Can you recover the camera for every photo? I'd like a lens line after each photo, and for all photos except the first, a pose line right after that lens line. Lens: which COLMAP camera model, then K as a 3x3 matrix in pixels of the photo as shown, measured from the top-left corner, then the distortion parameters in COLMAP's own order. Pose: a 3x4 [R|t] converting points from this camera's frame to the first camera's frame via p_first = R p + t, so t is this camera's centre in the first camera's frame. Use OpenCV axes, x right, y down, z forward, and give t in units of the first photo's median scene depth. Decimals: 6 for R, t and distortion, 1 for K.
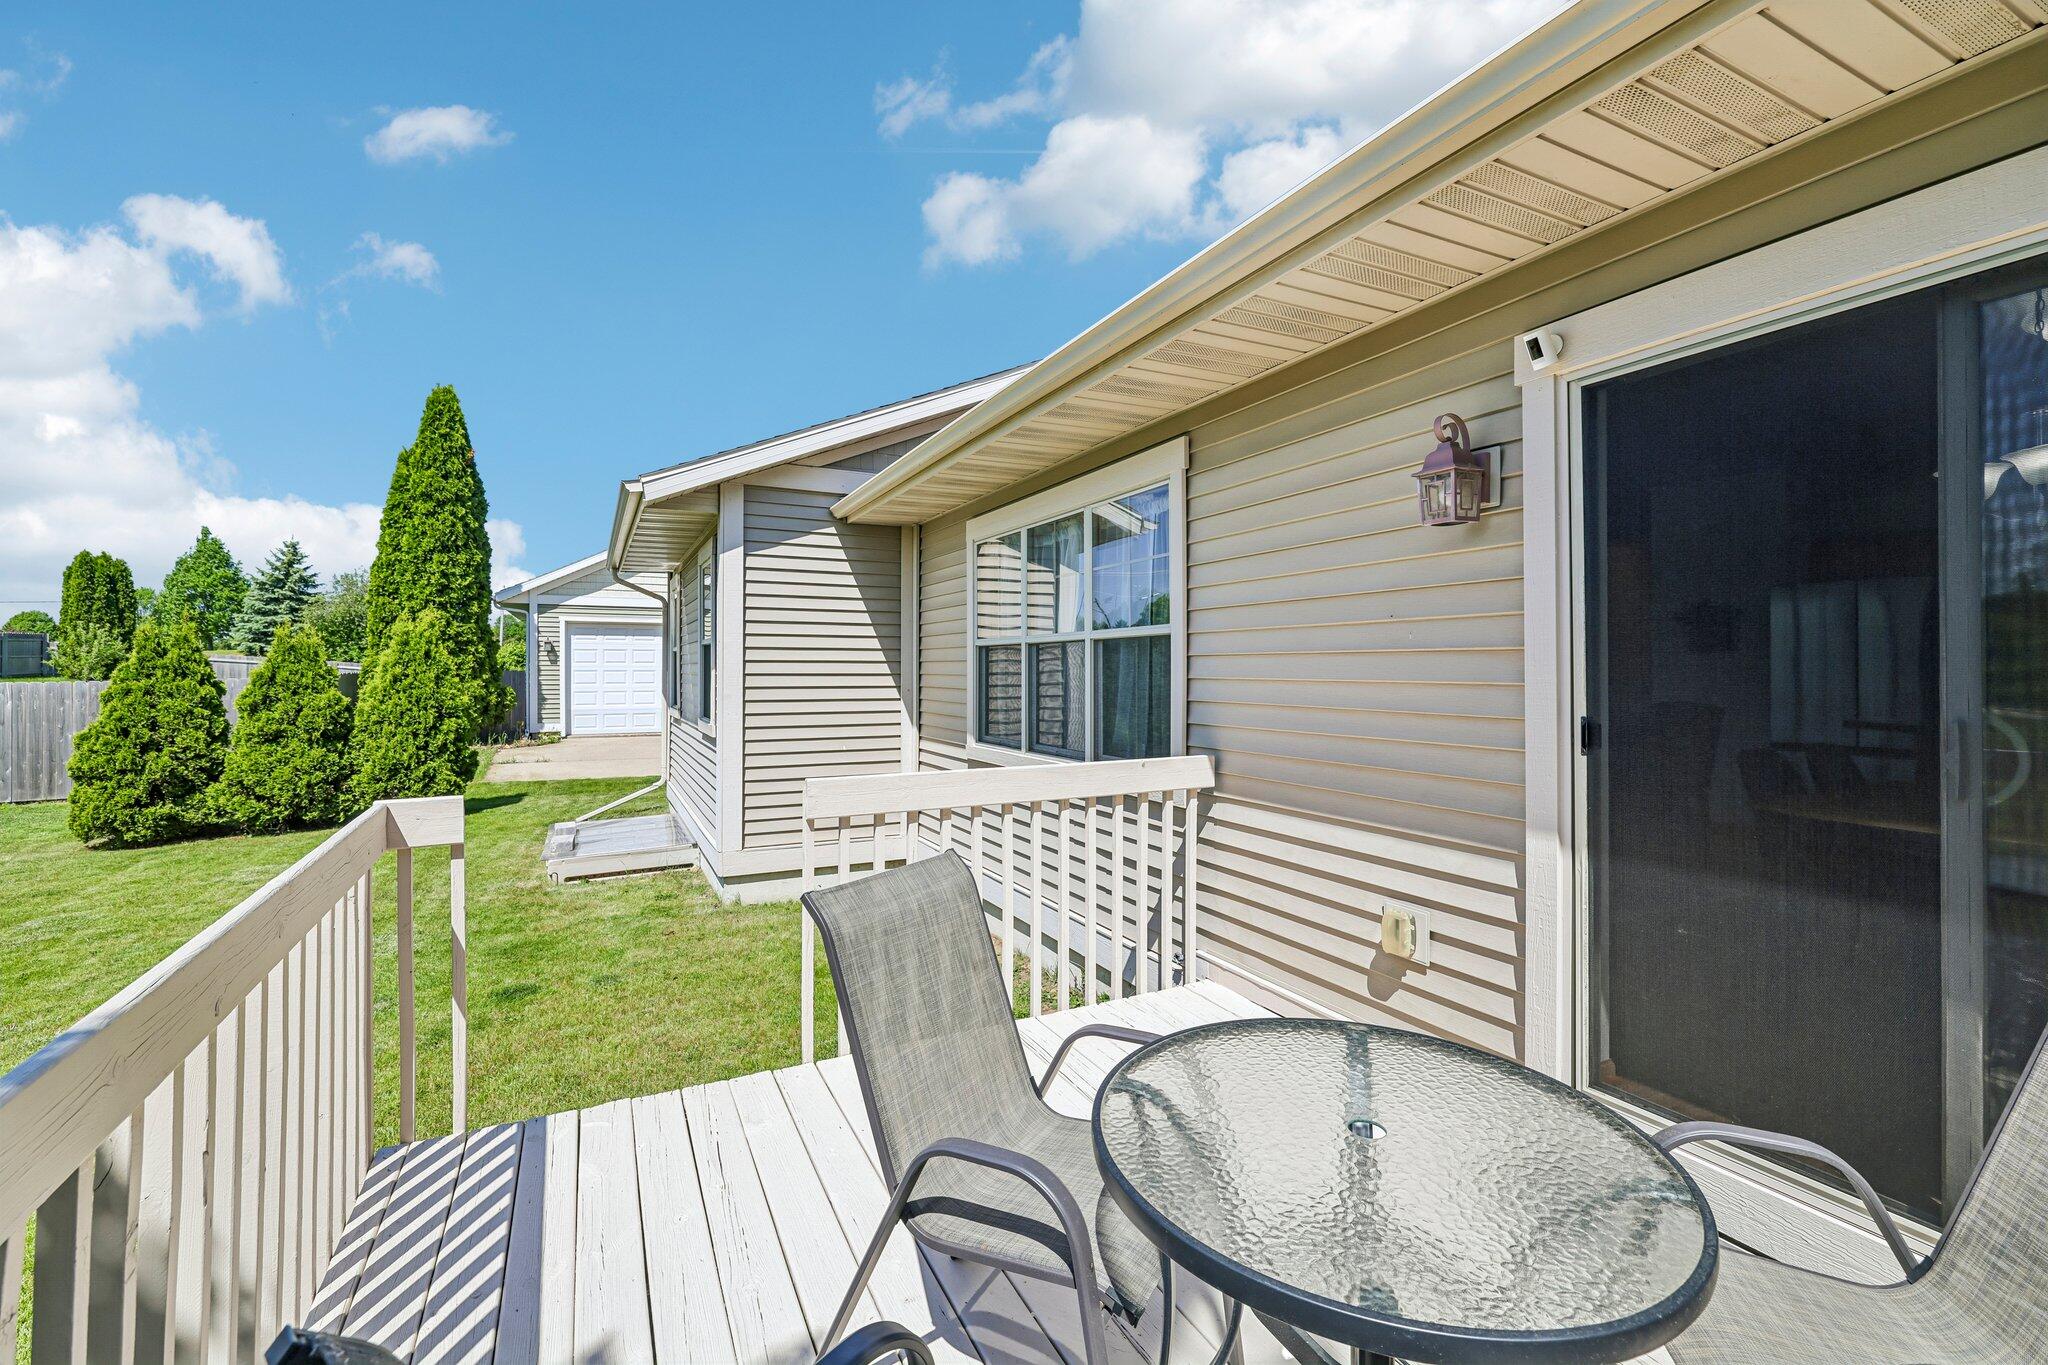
lens RADIAL K [[867.0, 0, 1018.5], [0, 867.0, 671.9], [0, 0, 1]] dist [0.003355, 0.001159]
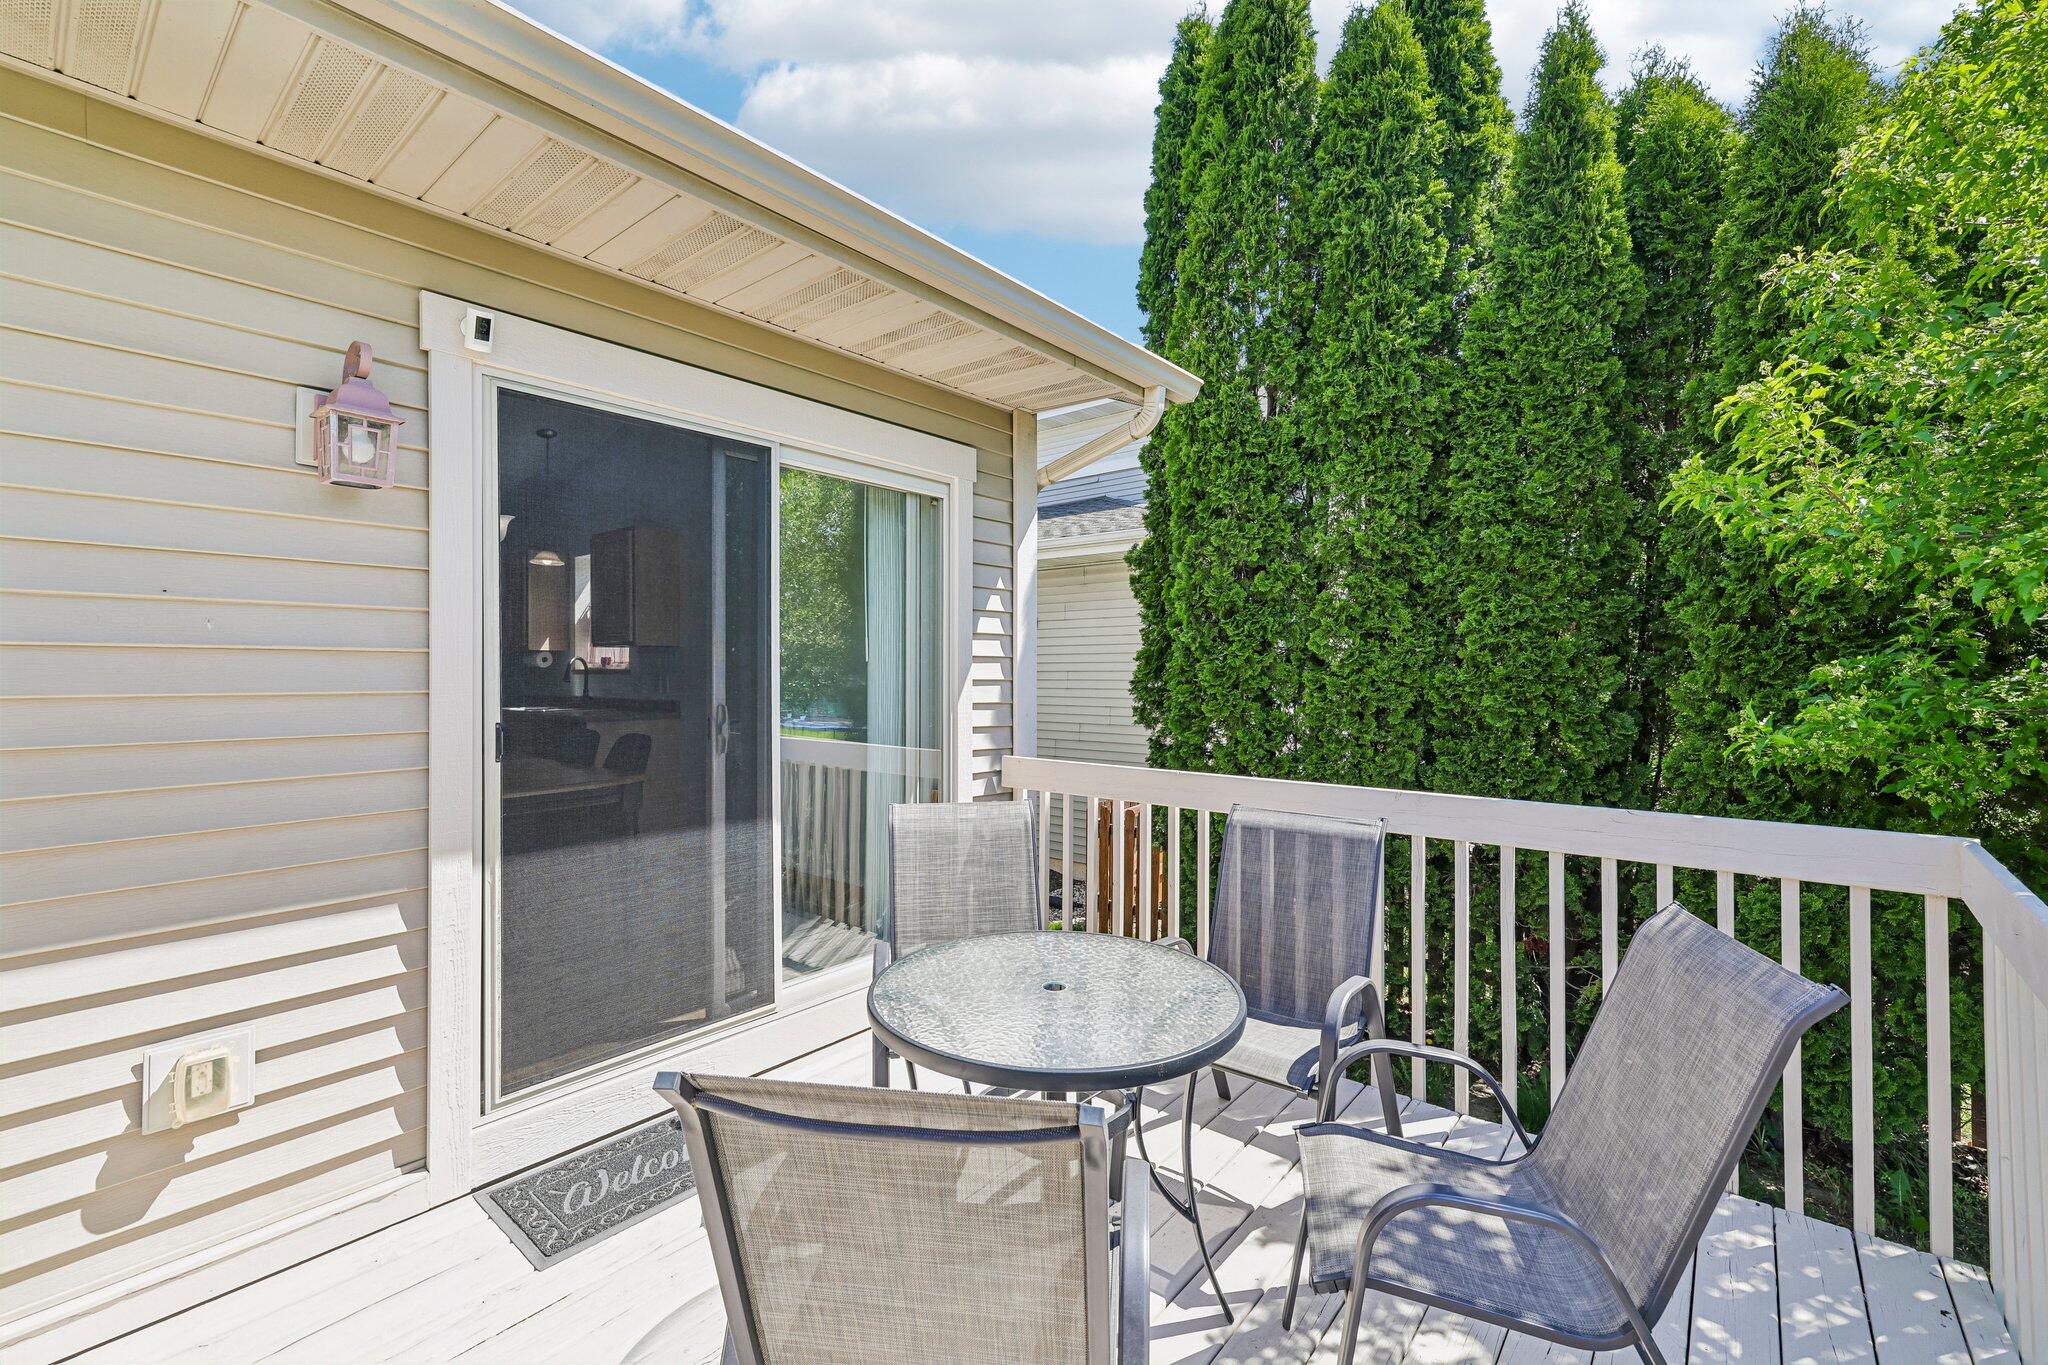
lens RADIAL K [[867.0, 0, 1022.0], [0, 867.0, 671.1], [0, 0, 1]] dist [0.003355, 0.001159]
pose [[-0.394150, 0.002197, 0.919044, -0.413366], [0.002894, 0.999995, -0.001149, -0.003398], [-0.919042, 0.002207, -0.394154, 0.718739]]
